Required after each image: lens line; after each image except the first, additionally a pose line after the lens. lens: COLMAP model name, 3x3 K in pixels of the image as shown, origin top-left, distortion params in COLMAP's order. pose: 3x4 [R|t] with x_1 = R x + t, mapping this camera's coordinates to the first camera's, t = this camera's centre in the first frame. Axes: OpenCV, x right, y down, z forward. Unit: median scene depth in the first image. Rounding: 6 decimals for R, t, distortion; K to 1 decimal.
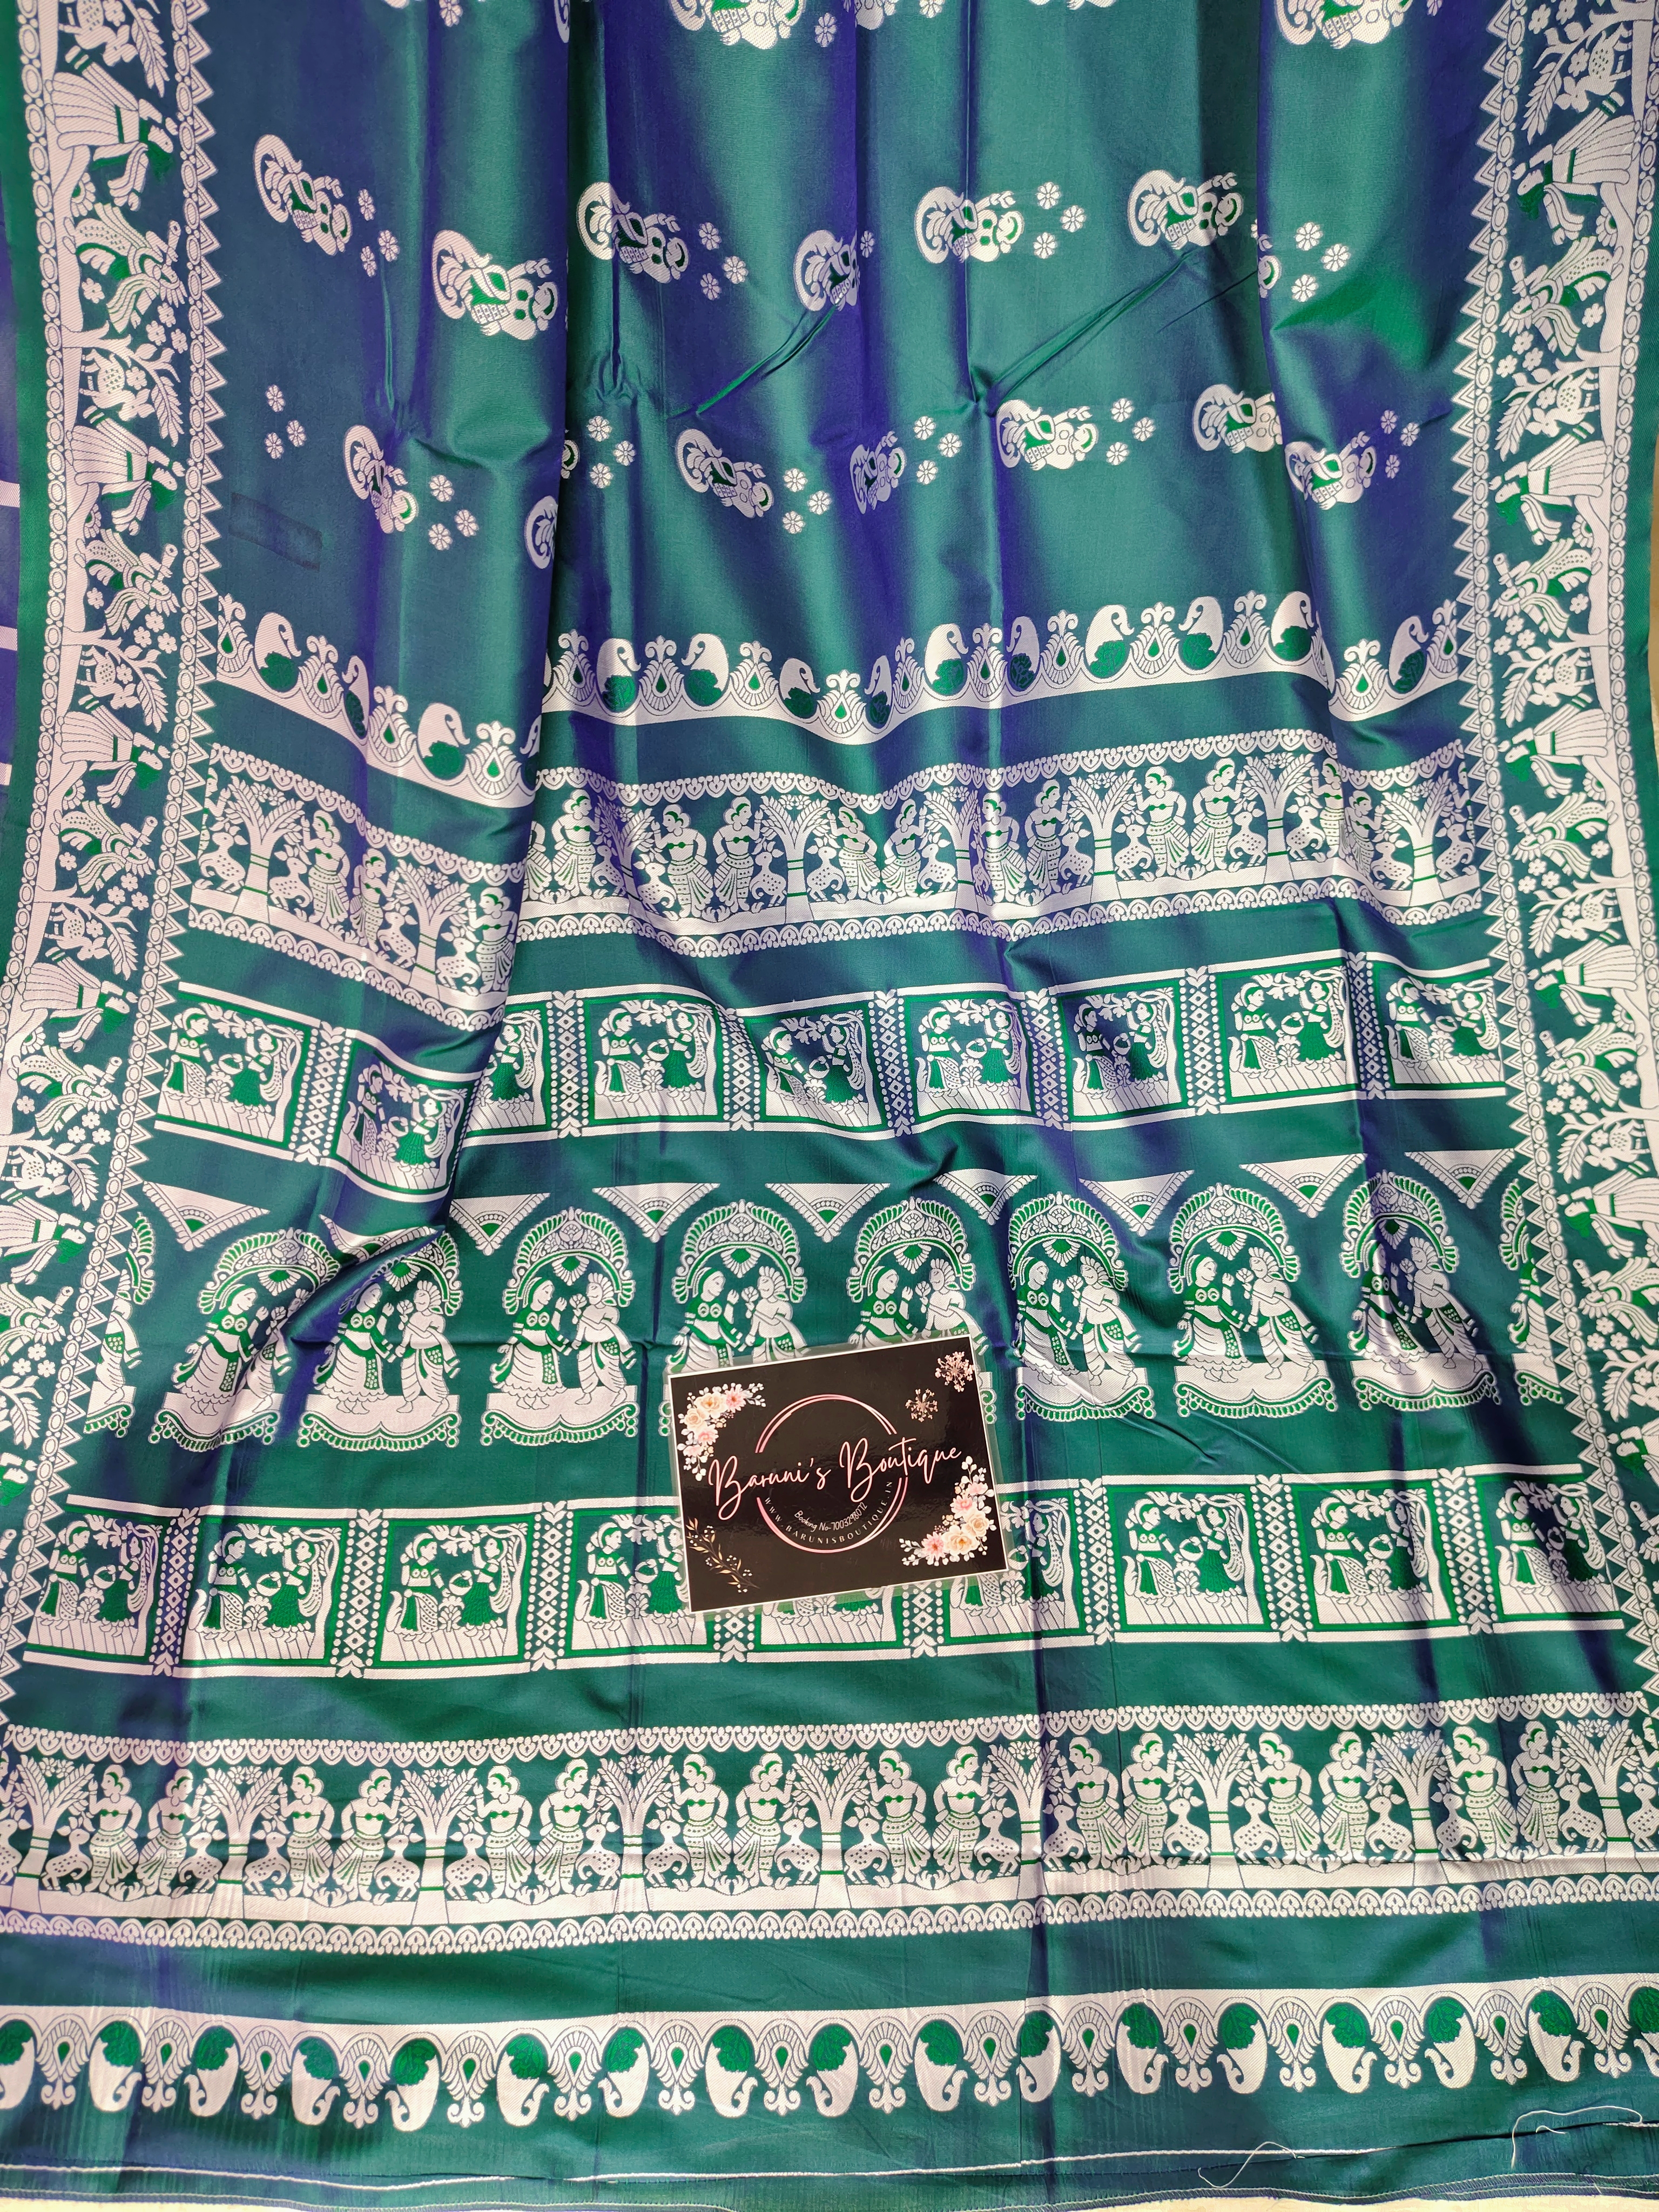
lens RADIAL K [[1509.3, 0, 837.7], [0, 1509.3, 1123.7], [0, 0, 1]] dist [0.067518, -0.092374]
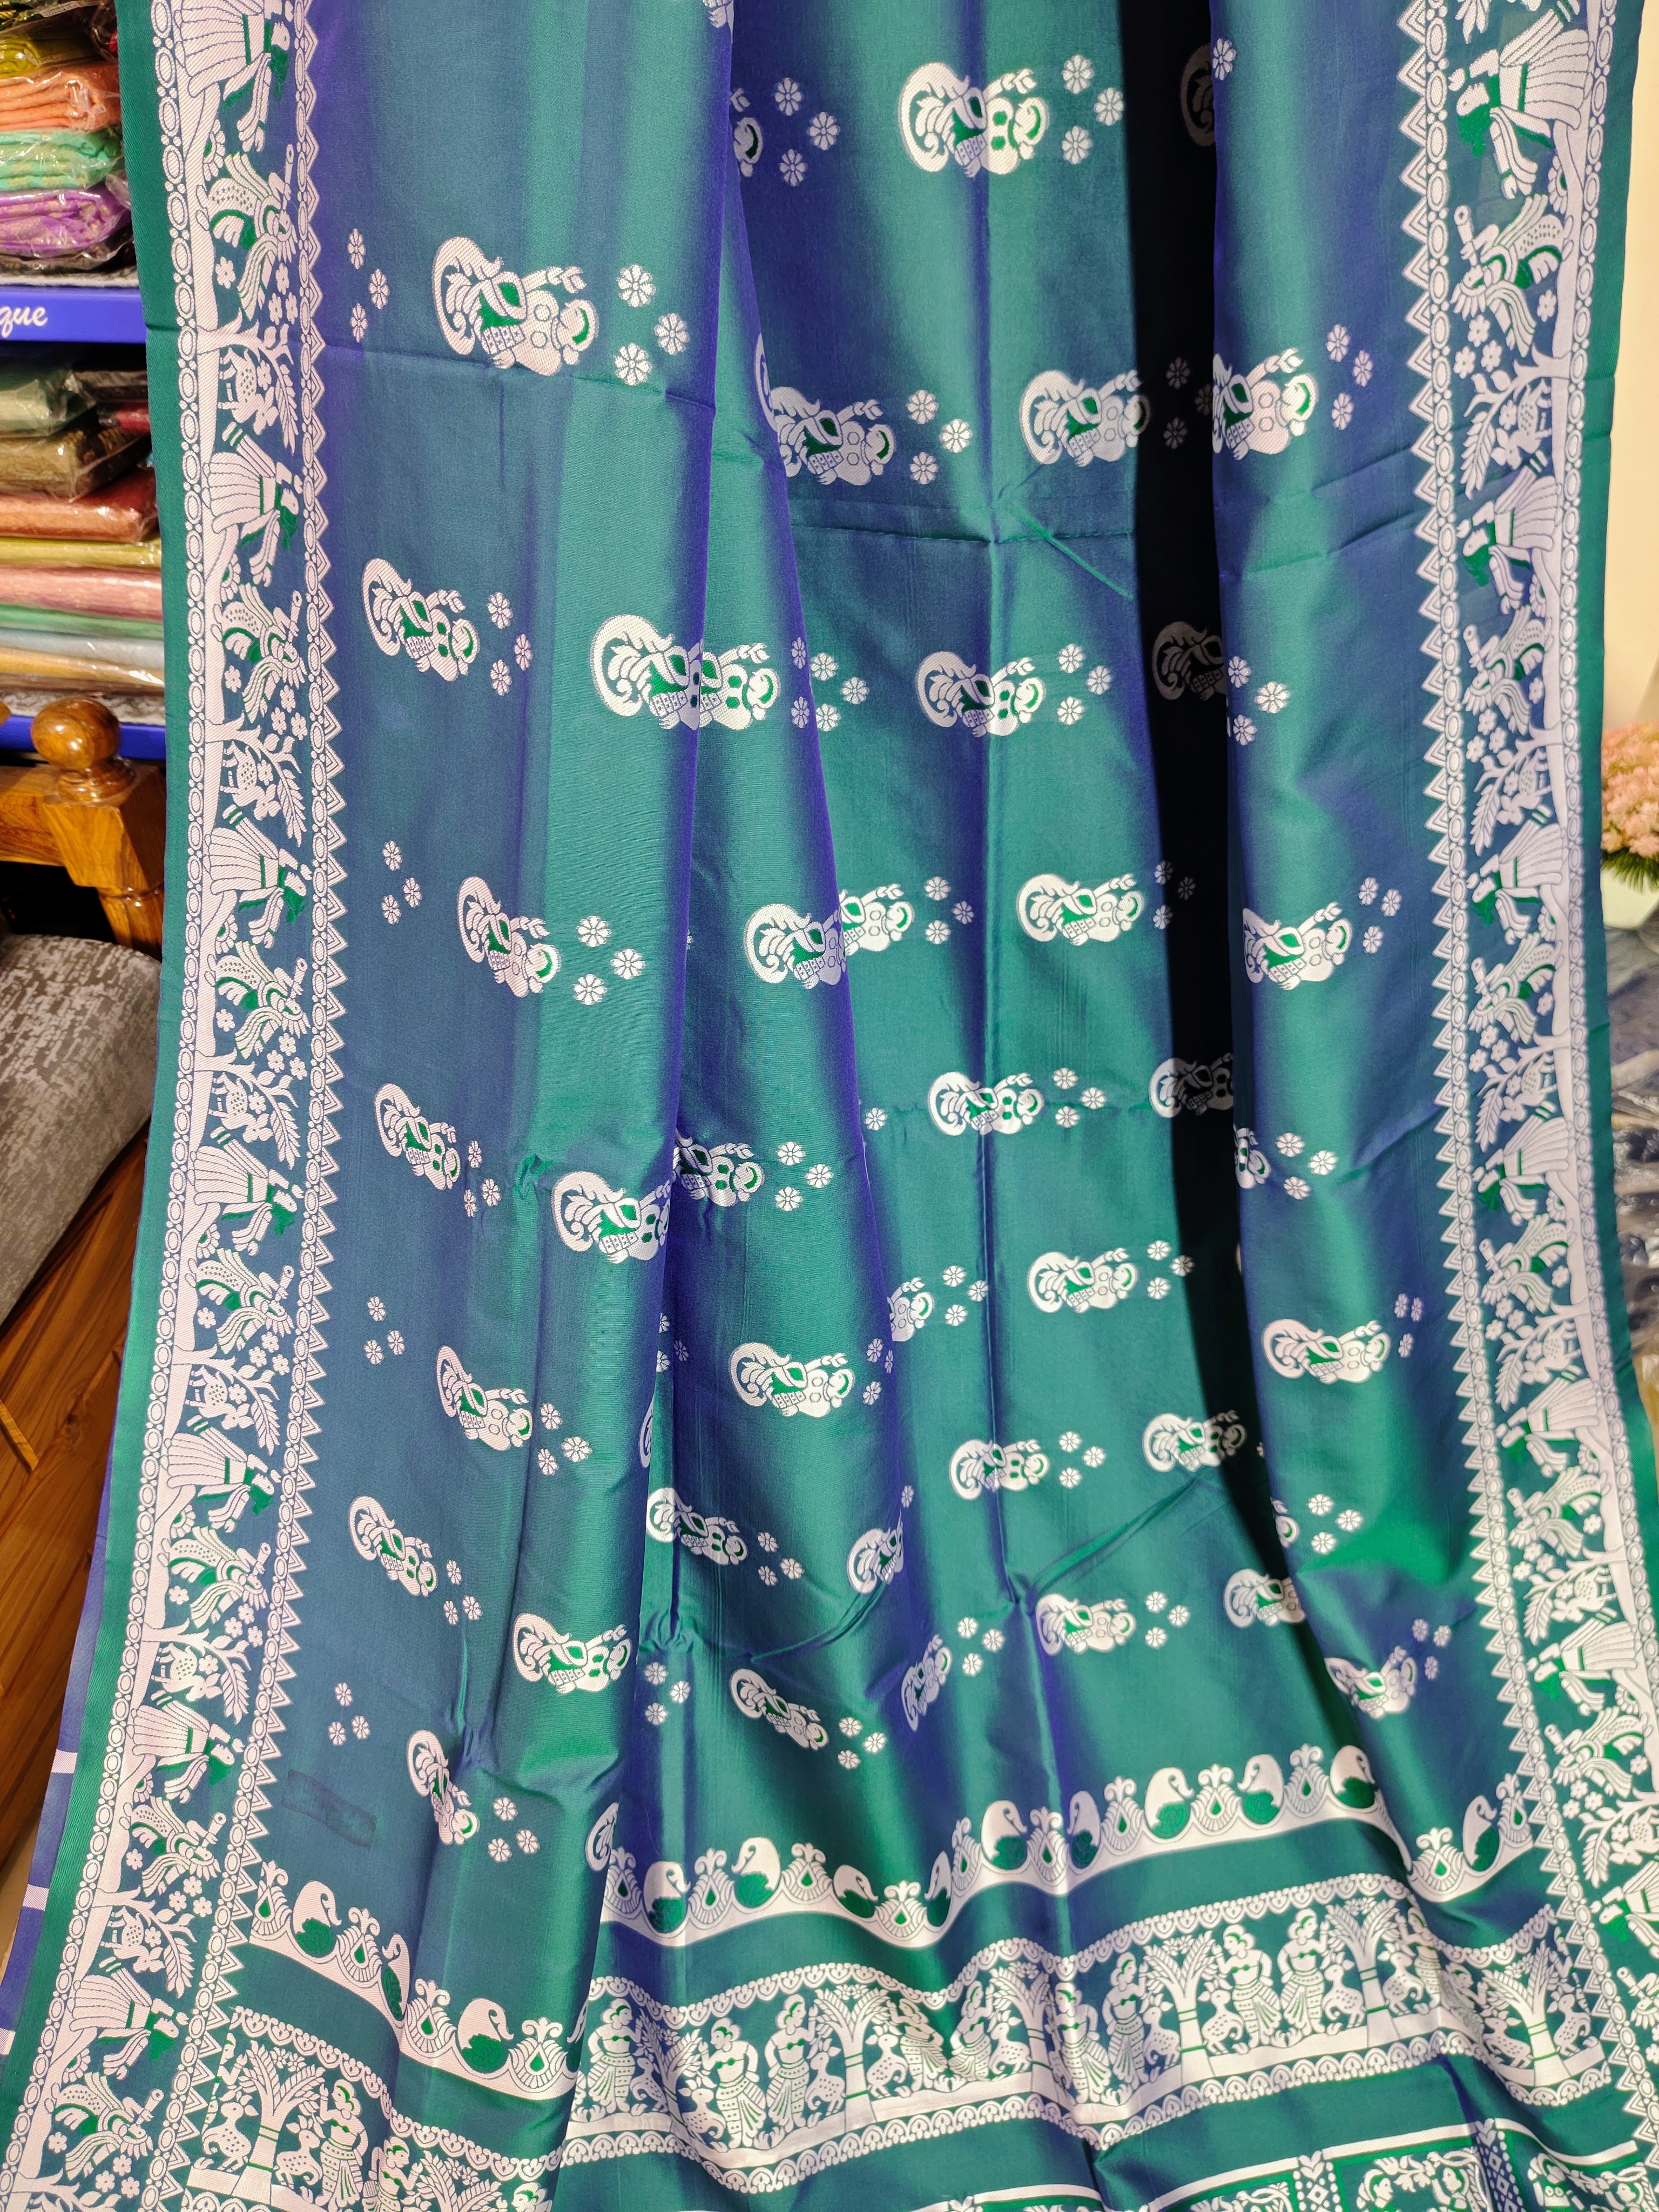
lens RADIAL K [[1529.3, 0, 829.5], [0, 1529.3, 1106.0], [0, 0, 1]] dist [-0.002227, 0.001134]
pose [[0.999047, -0.041389, 0.013865, -0.033263], [0.043321, 0.901309, -0.431006, -0.307062], [0.005343, 0.431196, 0.902243, -0.077451]]
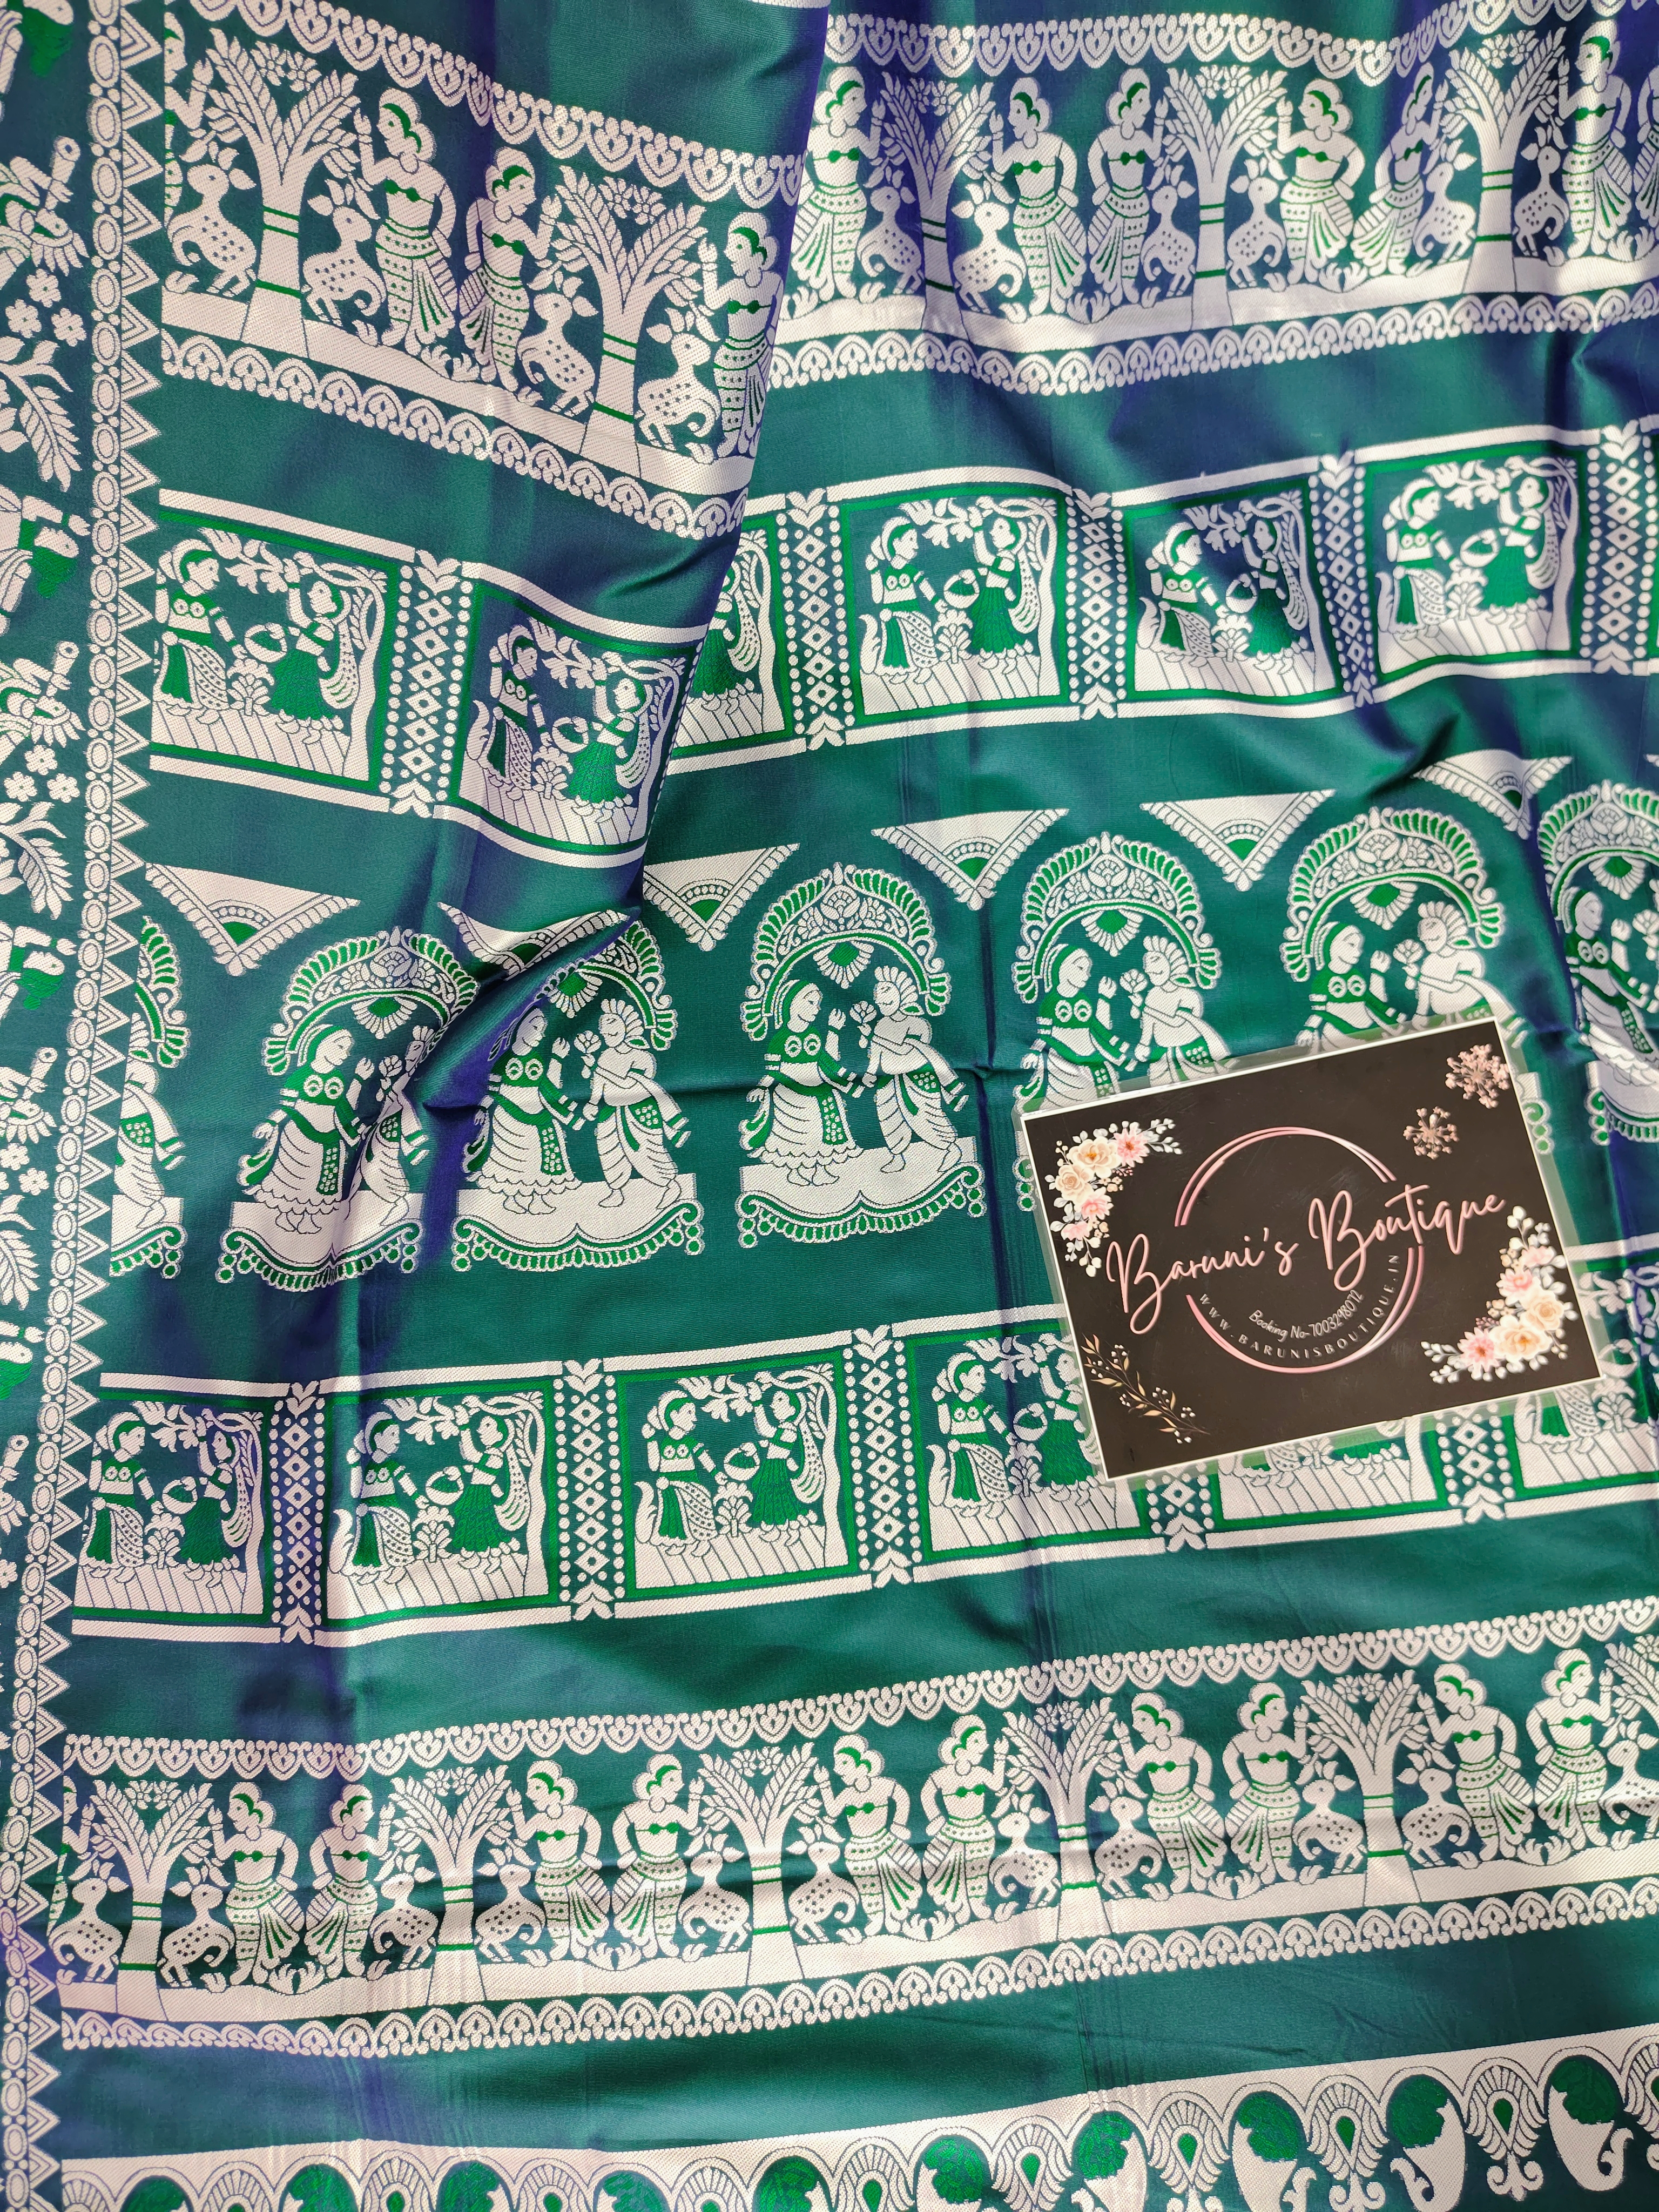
lens RADIAL K [[1507.6, 0, 834.8], [0, 1507.6, 1099.0], [0, 0, 1]] dist [0.003113, -0.007098]
pose [[0.996901, -0.076622, 0.017834, -0.213616], [0.072565, 0.983156, 0.167747, 0.051368], [-0.030386, -0.165933, 0.985669, 0.413973]]
